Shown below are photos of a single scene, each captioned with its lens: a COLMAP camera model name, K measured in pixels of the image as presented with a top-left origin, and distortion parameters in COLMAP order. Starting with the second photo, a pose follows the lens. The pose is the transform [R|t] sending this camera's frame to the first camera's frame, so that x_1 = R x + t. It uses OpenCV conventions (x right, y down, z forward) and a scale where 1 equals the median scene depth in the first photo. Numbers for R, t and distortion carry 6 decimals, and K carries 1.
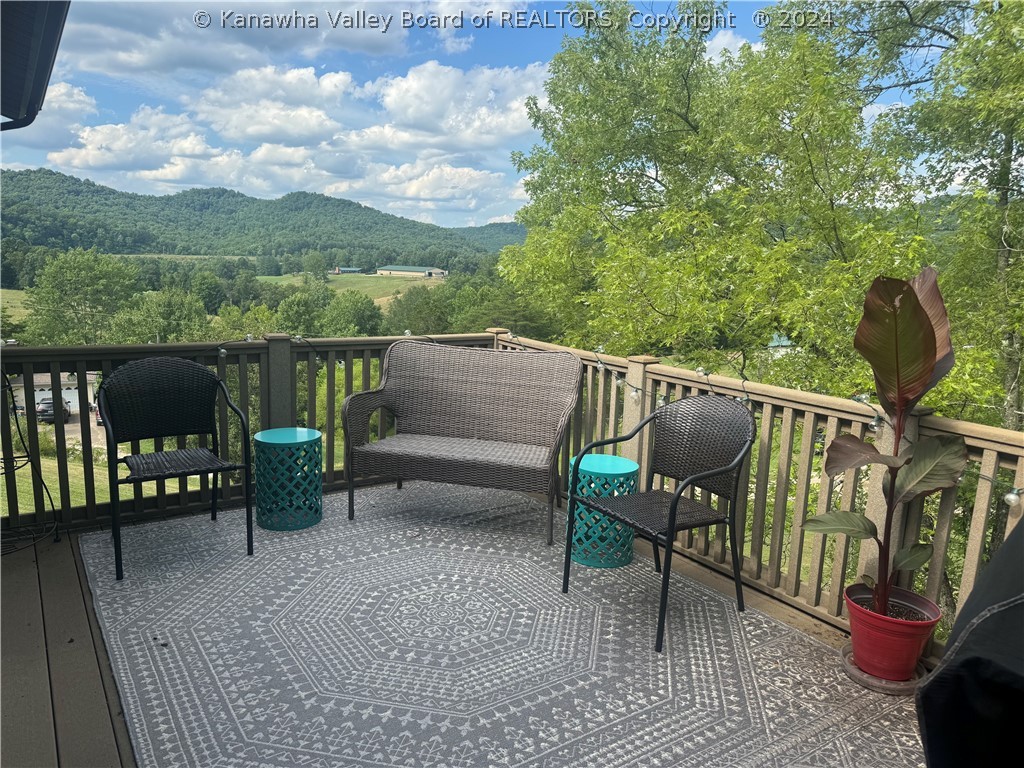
lens RADIAL K [[722.9, 0, 515.4], [0, 722.9, 384.0], [0, 0, 1]] dist [0.048303, -0.017488]
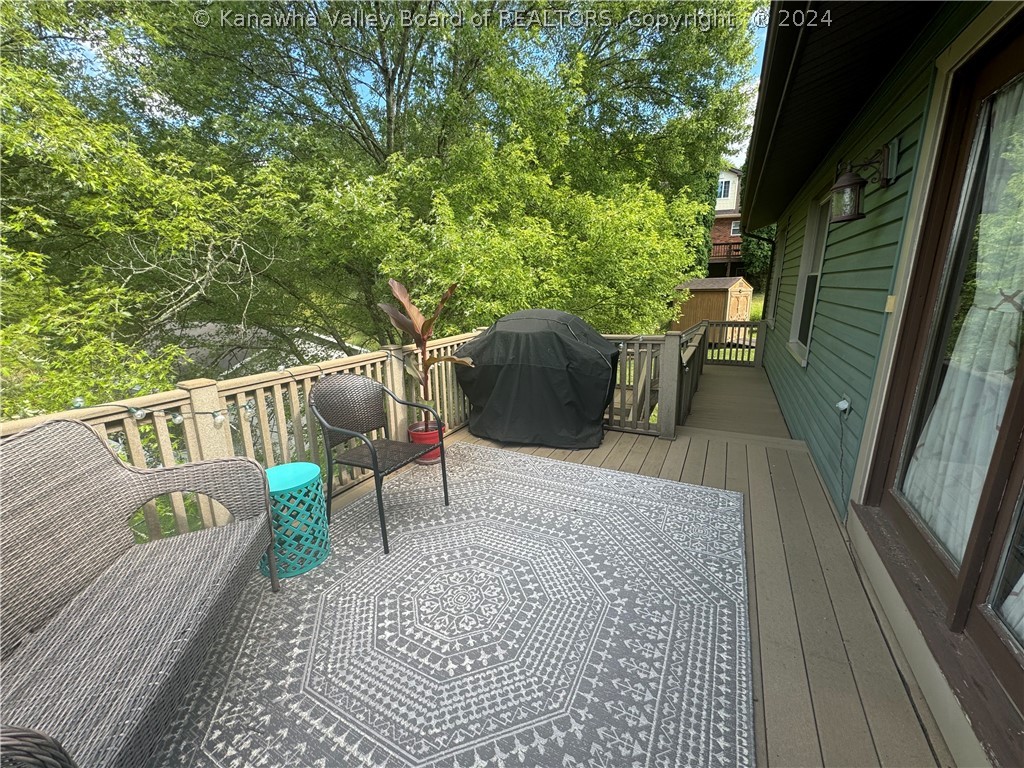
lens RADIAL K [[412.8, 0, 516.8], [0, 412.8, 387.2], [0, 0, 1]] dist [-0.004317, 0.000276]
pose [[-0.473973, -0.224868, 0.851342, -0.587676], [0.166103, 0.926651, 0.337236, -0.174457], [-0.864731, 0.301251, -0.401856, 1.059911]]
